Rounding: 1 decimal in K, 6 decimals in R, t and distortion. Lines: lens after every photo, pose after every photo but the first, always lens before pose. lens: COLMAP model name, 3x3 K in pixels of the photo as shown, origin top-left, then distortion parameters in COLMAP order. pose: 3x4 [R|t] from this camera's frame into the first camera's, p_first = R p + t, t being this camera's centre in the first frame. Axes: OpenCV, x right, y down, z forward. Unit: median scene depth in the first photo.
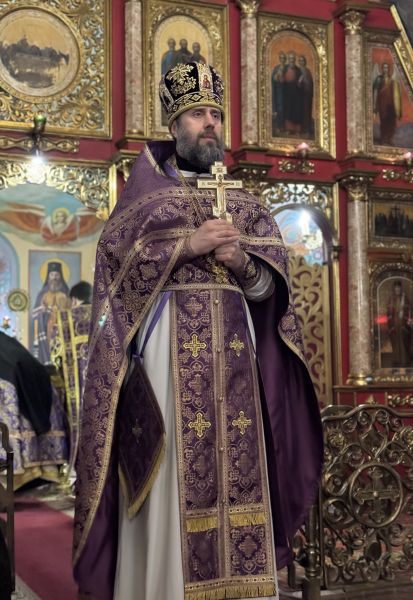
lens RADIAL K [[895.8, 0, 222.4], [0, 895.8, 289.0], [0, 0, 1]] dist [0.100982, 0.000000]
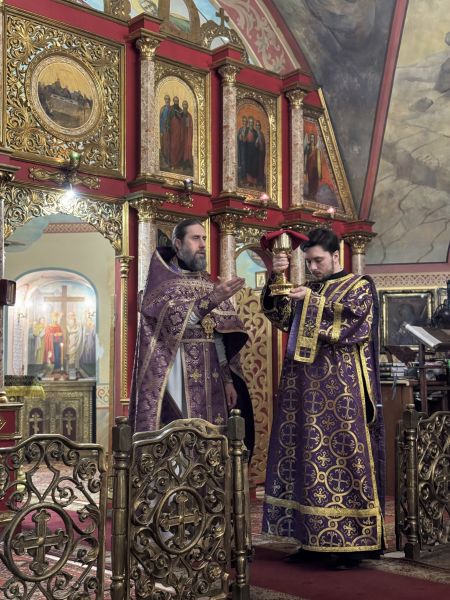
lens RADIAL K [[842.3, 0, 222.2], [0, 842.3, 299.0], [0, 0, 1]] dist [0.144517, 0.000000]
pose [[0.930645, 0.038670, 0.363875, -0.375899], [-0.036838, 0.999249, -0.011976, -0.006626], [-0.364065, -0.002260, 0.931371, -0.037407]]
